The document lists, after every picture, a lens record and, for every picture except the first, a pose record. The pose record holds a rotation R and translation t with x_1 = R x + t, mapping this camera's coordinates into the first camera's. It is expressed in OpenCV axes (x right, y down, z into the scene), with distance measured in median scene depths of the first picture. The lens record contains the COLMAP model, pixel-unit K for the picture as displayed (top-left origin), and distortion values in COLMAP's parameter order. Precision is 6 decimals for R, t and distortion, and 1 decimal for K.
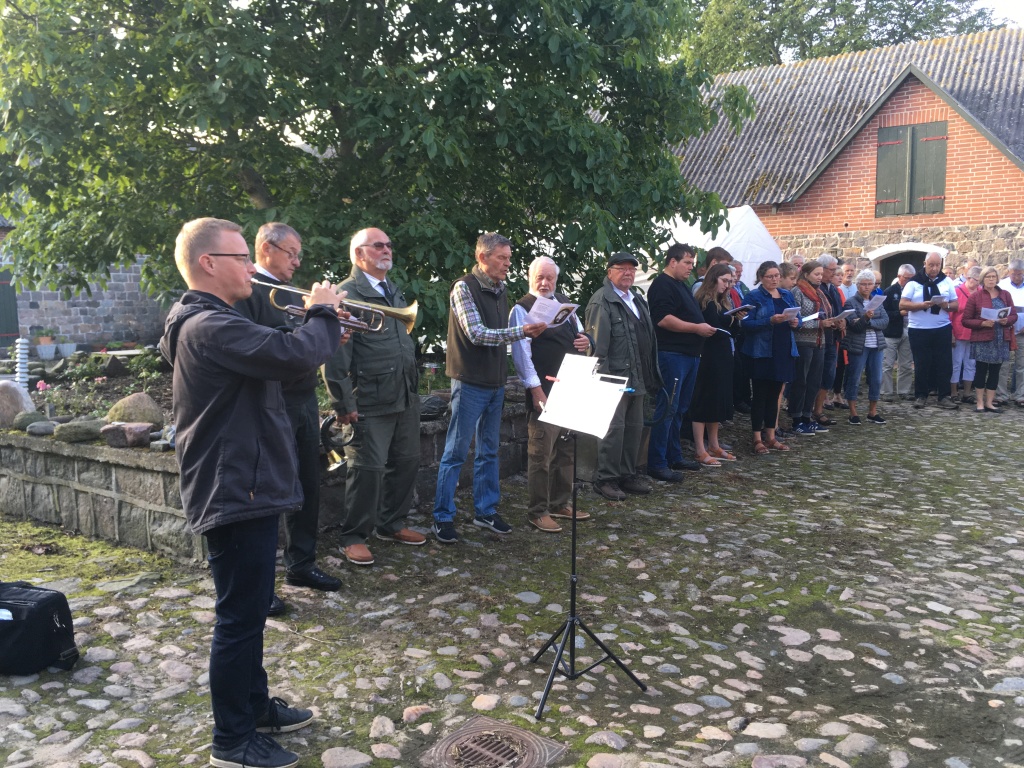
lens RADIAL K [[881.6, 0, 512.0], [0, 881.6, 384.0], [0, 0, 1]] dist [0.017828, -0.003402]
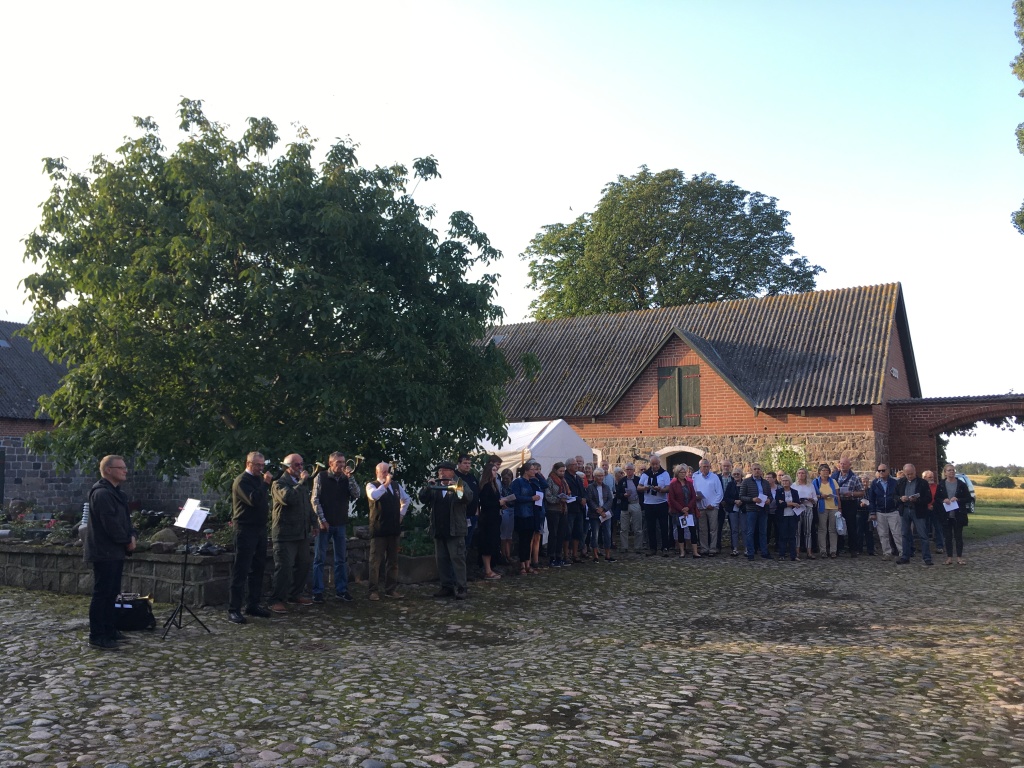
lens RADIAL K [[881.6, 0, 512.0], [0, 881.6, 384.0], [0, 0, 1]] dist [0.017828, -0.003402]
pose [[0.997789, 0.019892, 0.063419, 0.139387], [-0.006729, 0.979494, -0.201363, 0.053448], [-0.066124, 0.200491, 0.977462, -0.664174]]
